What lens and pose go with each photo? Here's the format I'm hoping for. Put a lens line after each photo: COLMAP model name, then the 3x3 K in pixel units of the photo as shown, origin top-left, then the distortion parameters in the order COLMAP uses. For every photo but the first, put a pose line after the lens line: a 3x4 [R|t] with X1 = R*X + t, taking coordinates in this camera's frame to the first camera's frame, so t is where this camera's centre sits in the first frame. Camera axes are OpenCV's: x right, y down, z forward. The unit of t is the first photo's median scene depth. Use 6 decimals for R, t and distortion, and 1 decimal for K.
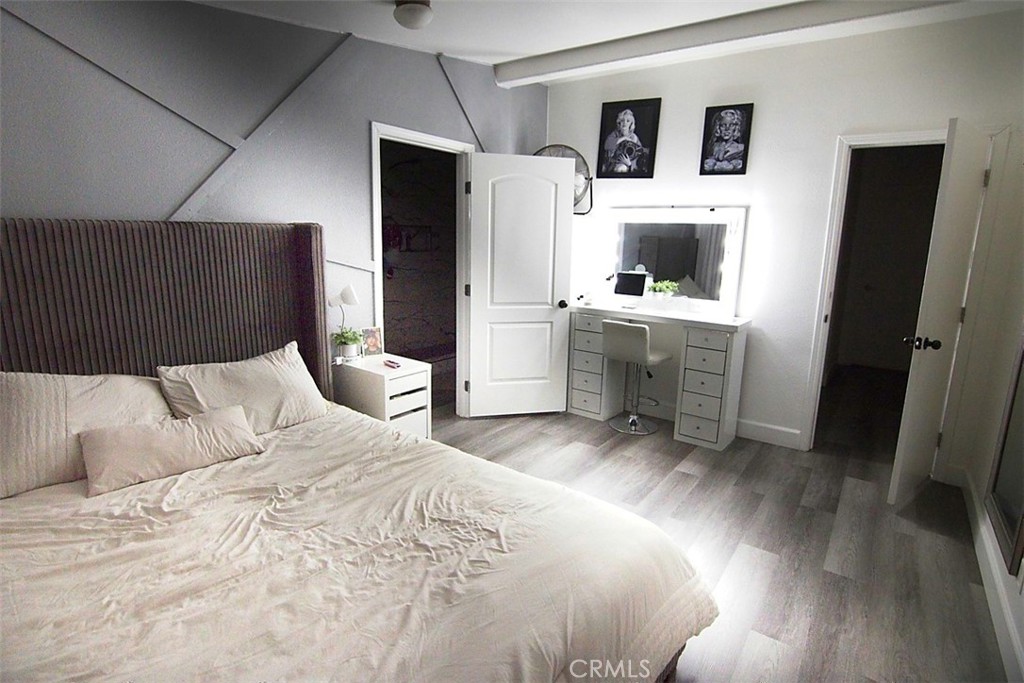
lens RADIAL K [[530.2, 0, 510.8], [0, 530.2, 338.3], [0, 0, 1]] dist [-0.004253, -0.000116]
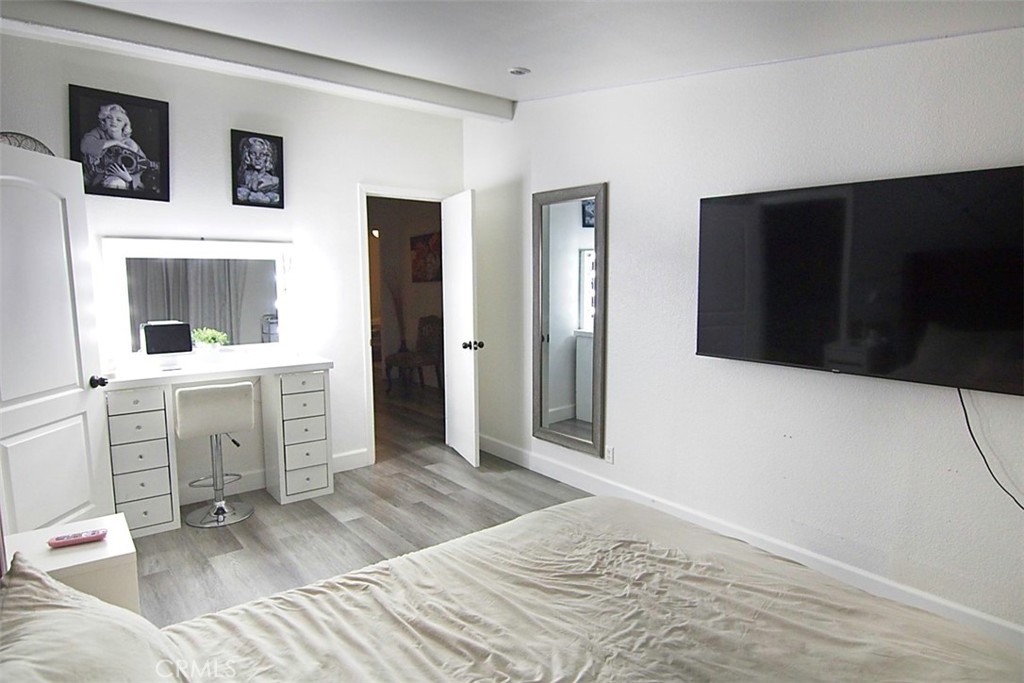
lens RADIAL K [[599.2, 0, 511.6], [0, 599.2, 343.5], [0, 0, 1]] dist [-0.000721, -0.002561]
pose [[0.261193, -0.137680, 0.955418, -0.505015], [0.196180, 0.976691, 0.087113, -0.080779], [-0.945141, 0.164680, 0.282114, 0.328803]]
